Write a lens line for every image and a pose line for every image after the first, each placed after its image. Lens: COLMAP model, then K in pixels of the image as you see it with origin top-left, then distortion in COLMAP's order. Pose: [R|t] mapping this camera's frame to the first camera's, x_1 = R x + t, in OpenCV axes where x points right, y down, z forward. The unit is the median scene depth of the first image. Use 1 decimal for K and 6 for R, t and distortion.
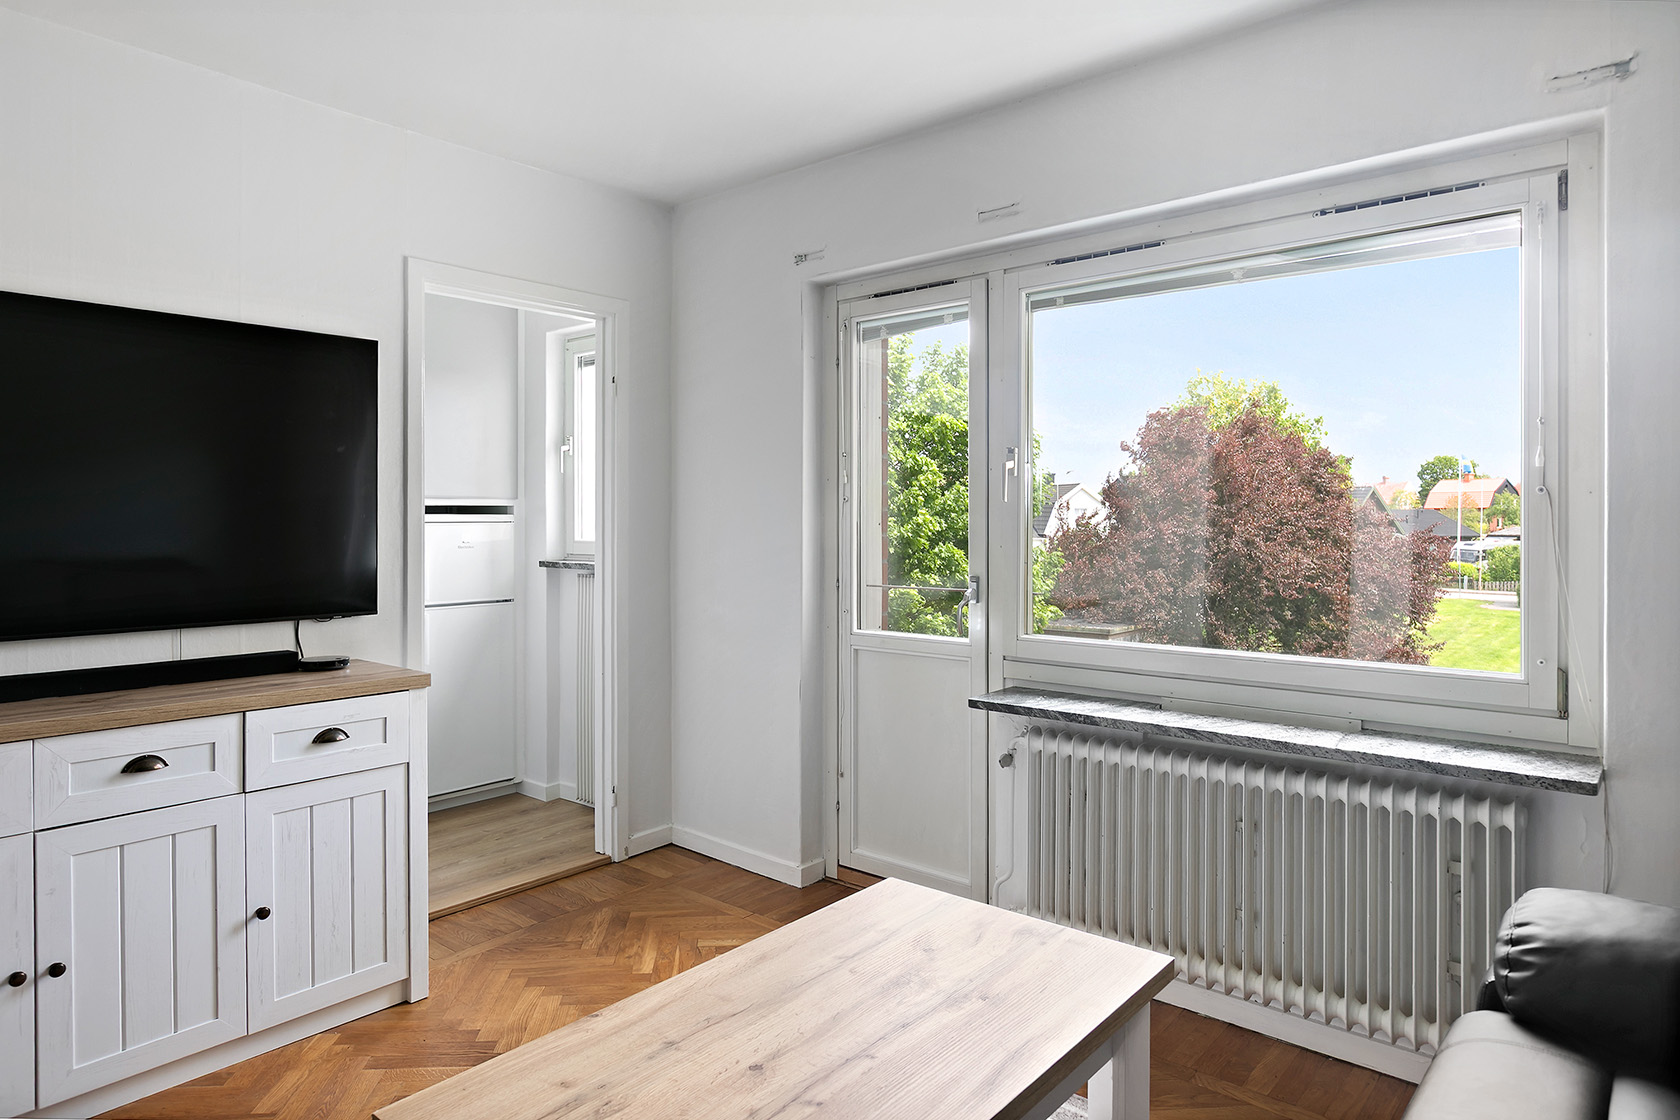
lens RADIAL K [[1031.4, 0, 807.3], [0, 1031.4, 524.2], [0, 0, 1]] dist [-0.000204, -0.000566]
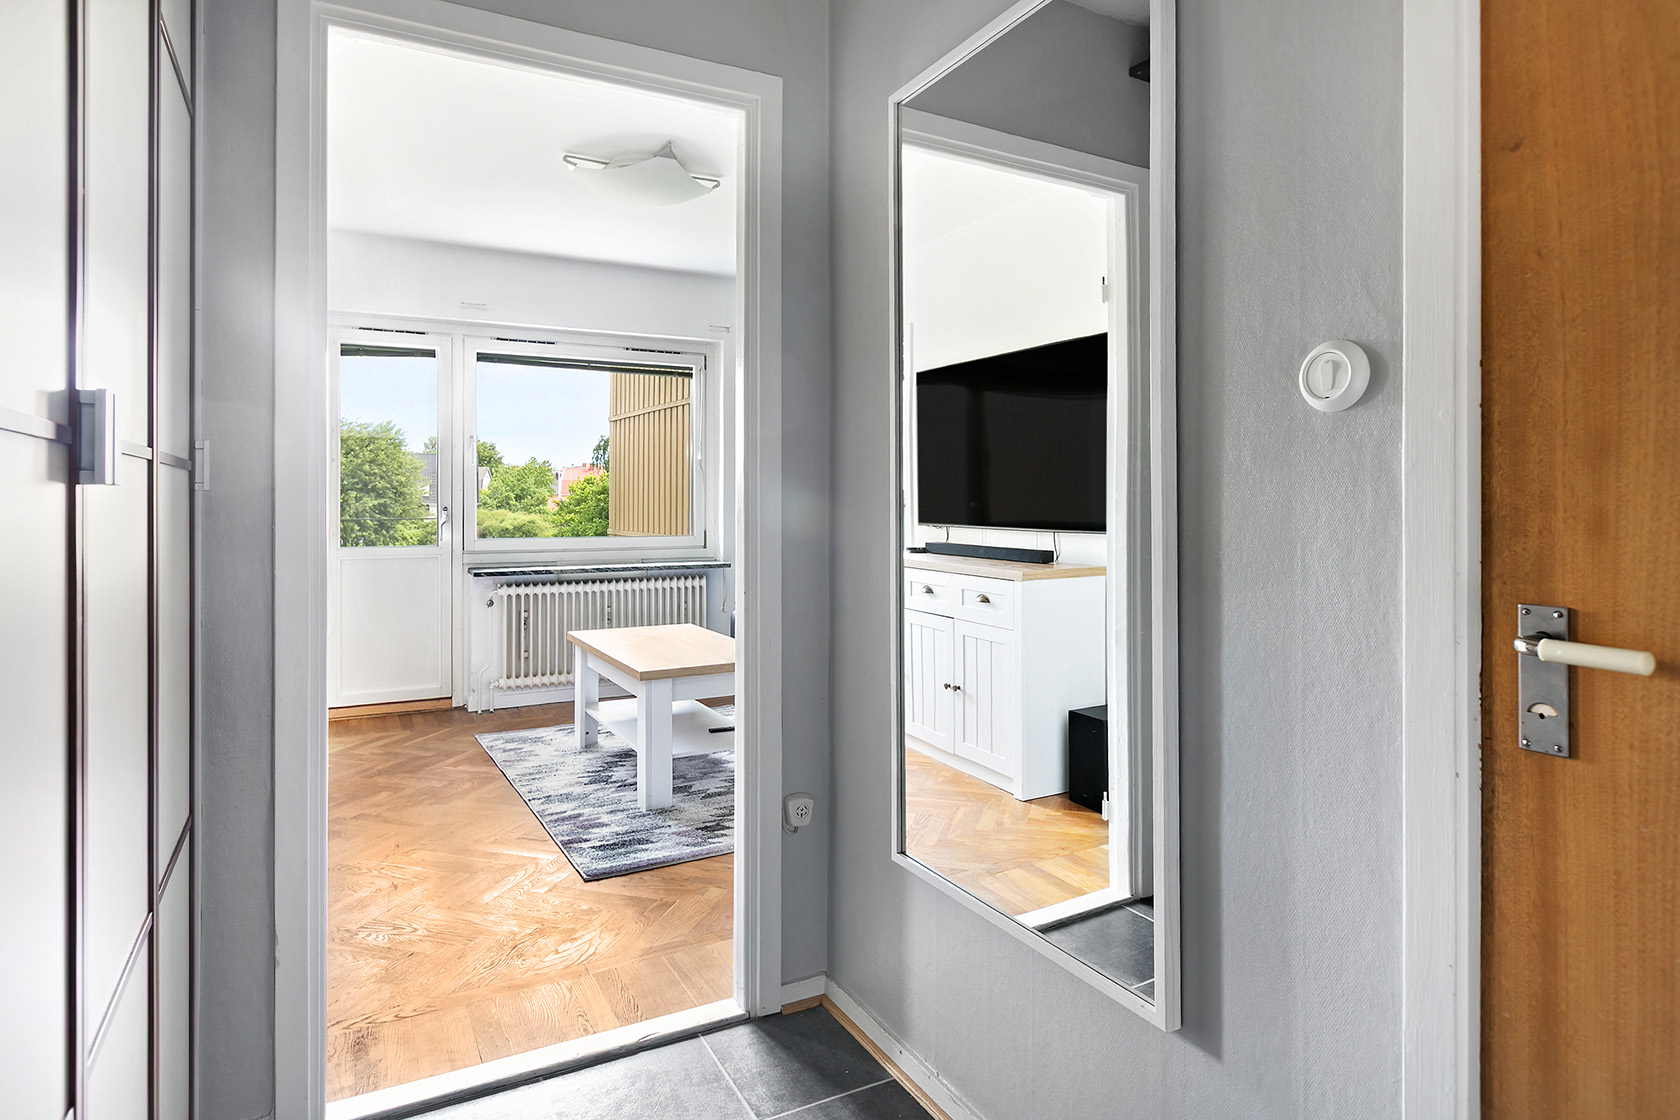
lens RADIAL K [[917.4, 0, 836.2], [0, 917.4, 505.6], [0, 0, 1]] dist [-0.006567, -0.001742]
pose [[0.336573, -0.001267, 0.941657, -1.580106], [0.004434, 0.999990, -0.000240, 0.074756], [-0.941647, 0.004256, 0.336575, -0.202891]]
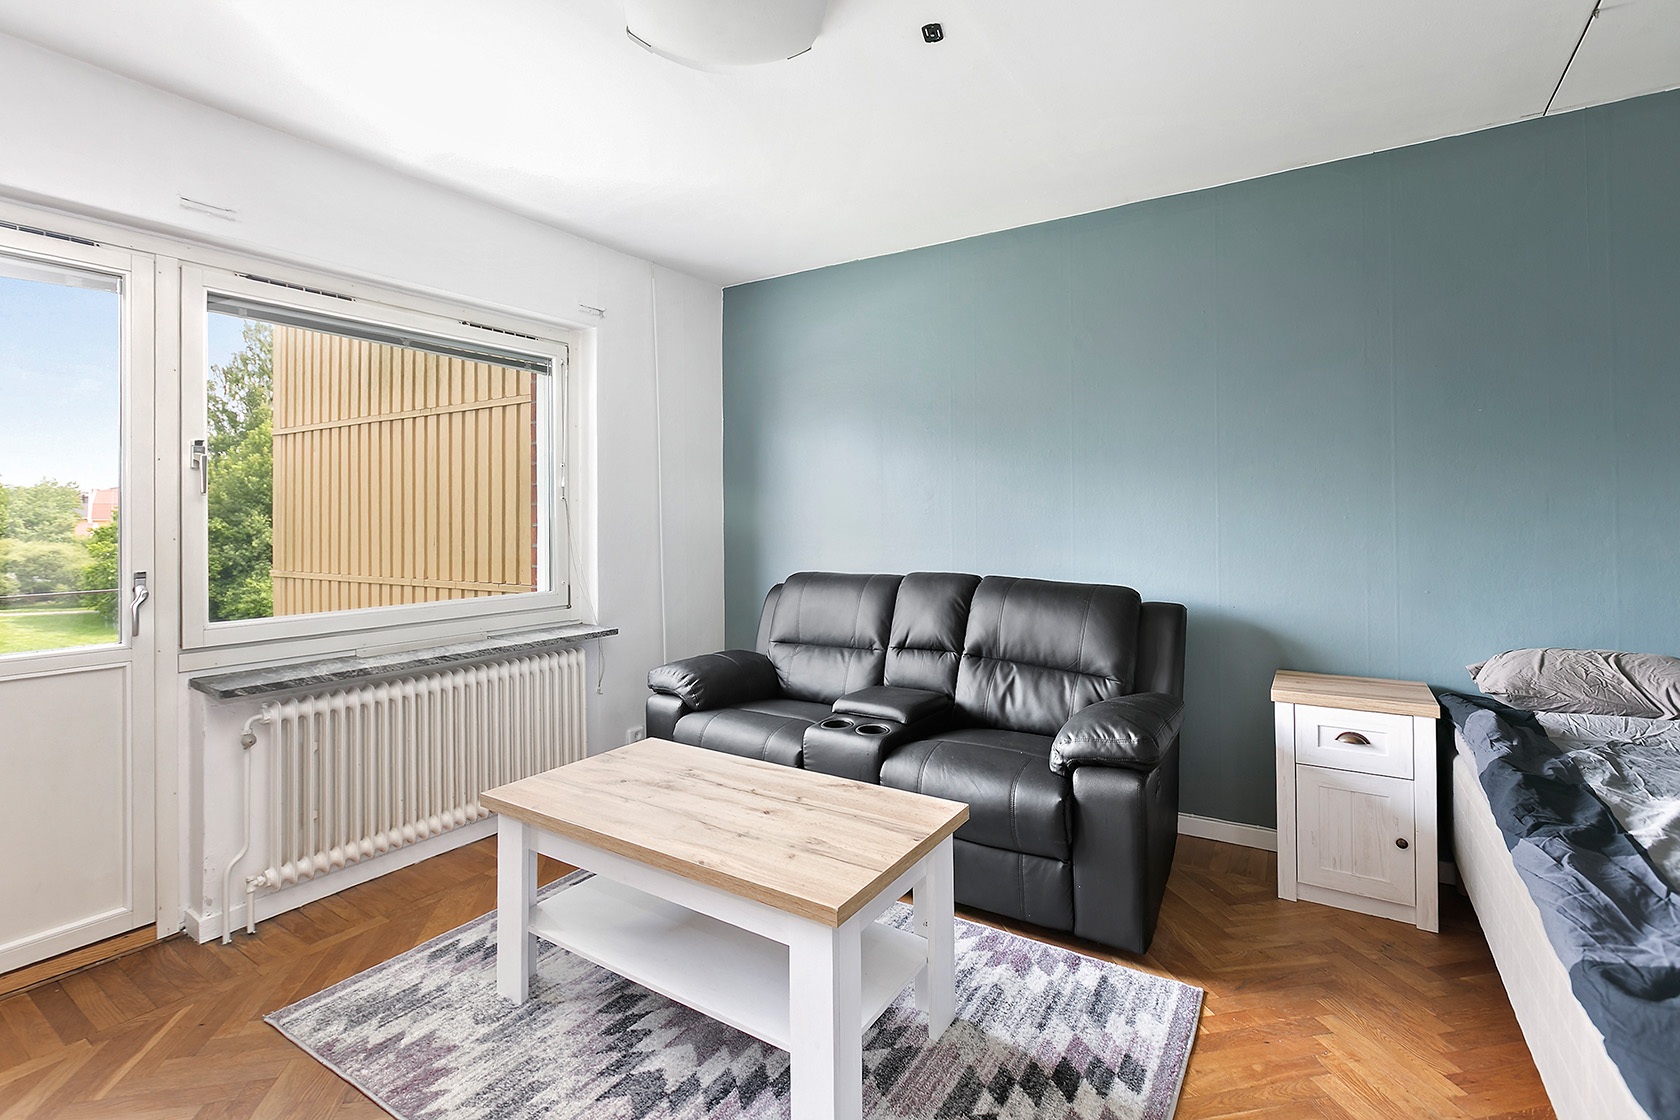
lens RADIAL K [[768.1, 0, 836.4], [0, 768.1, 515.3], [0, 0, 1]] dist [-0.004290, -0.000567]
pose [[-0.137479, 0.010042, 0.990454, -0.902384], [0.016860, 0.999827, -0.007797, 0.022225], [-0.990361, 0.015627, -0.137624, 0.697167]]
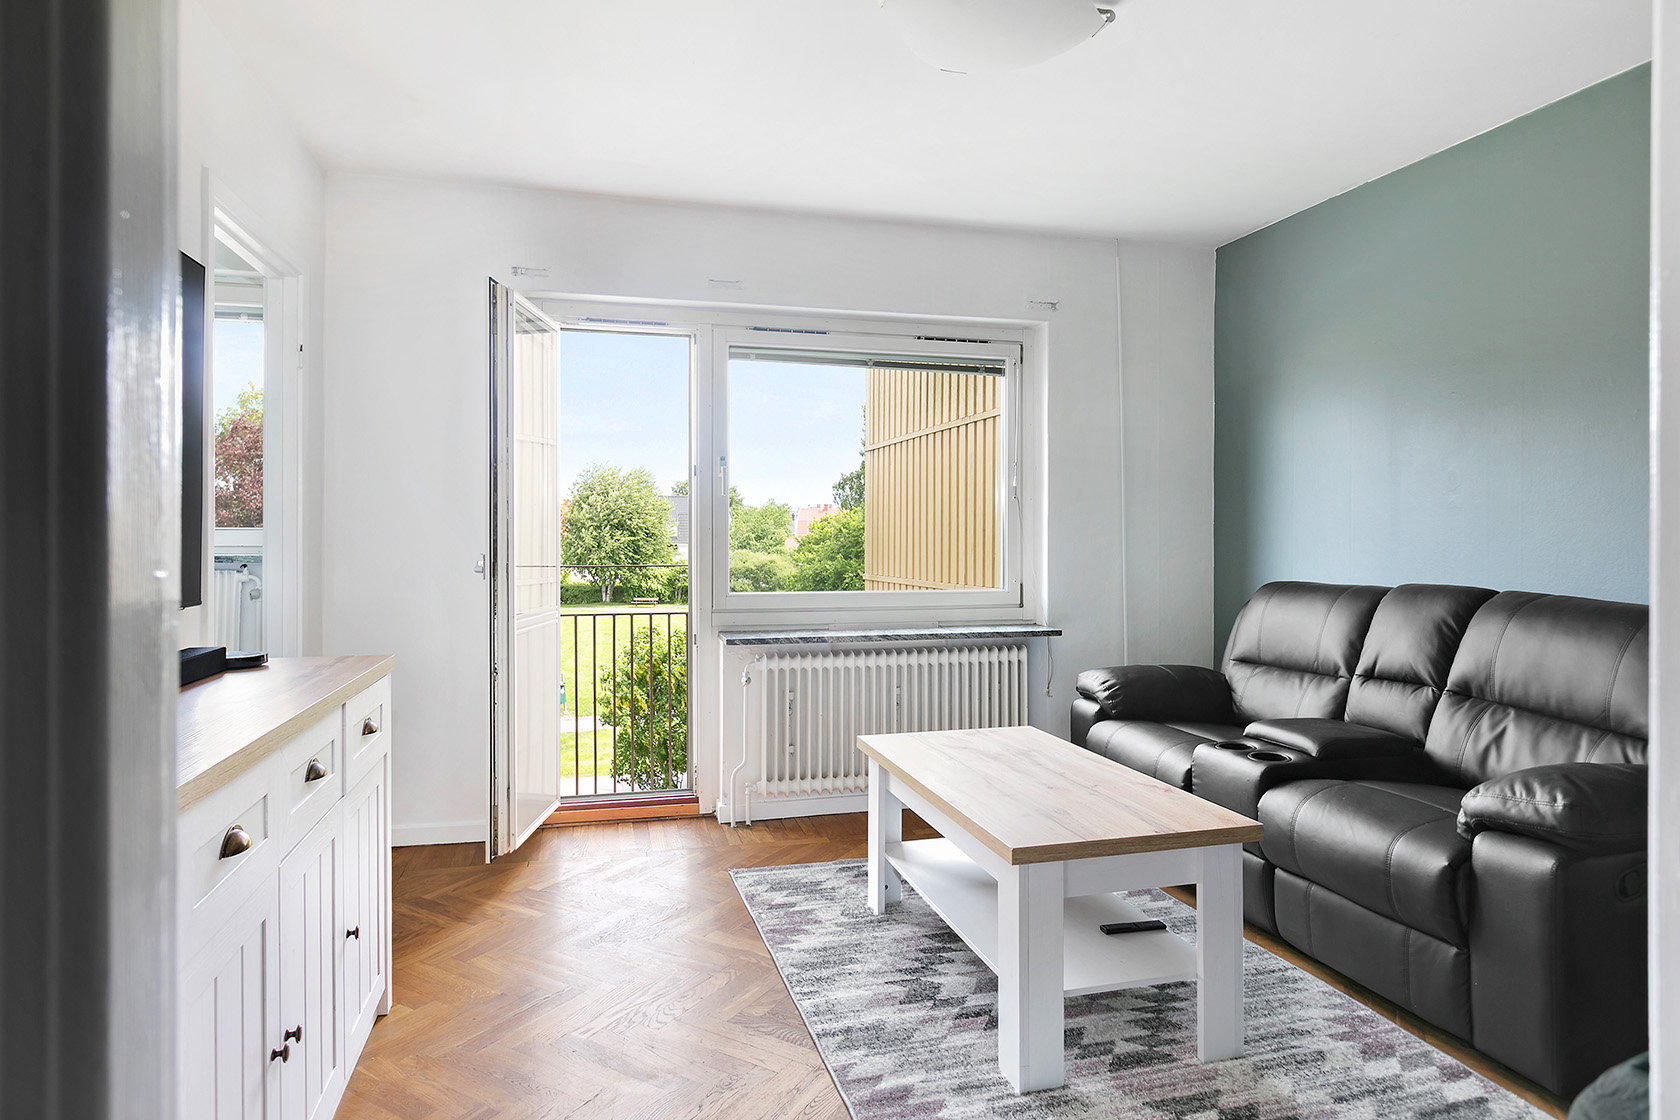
lens RADIAL K [[932.6, 0, 838.6], [0, 932.6, 548.4], [0, 0, 1]] dist [-0.003849, -0.001026]
pose [[0.556808, -0.004292, 0.830630, -1.071248], [0.004838, 0.999986, 0.001924, 0.065637], [-0.830627, 0.002948, 0.556821, 0.263665]]
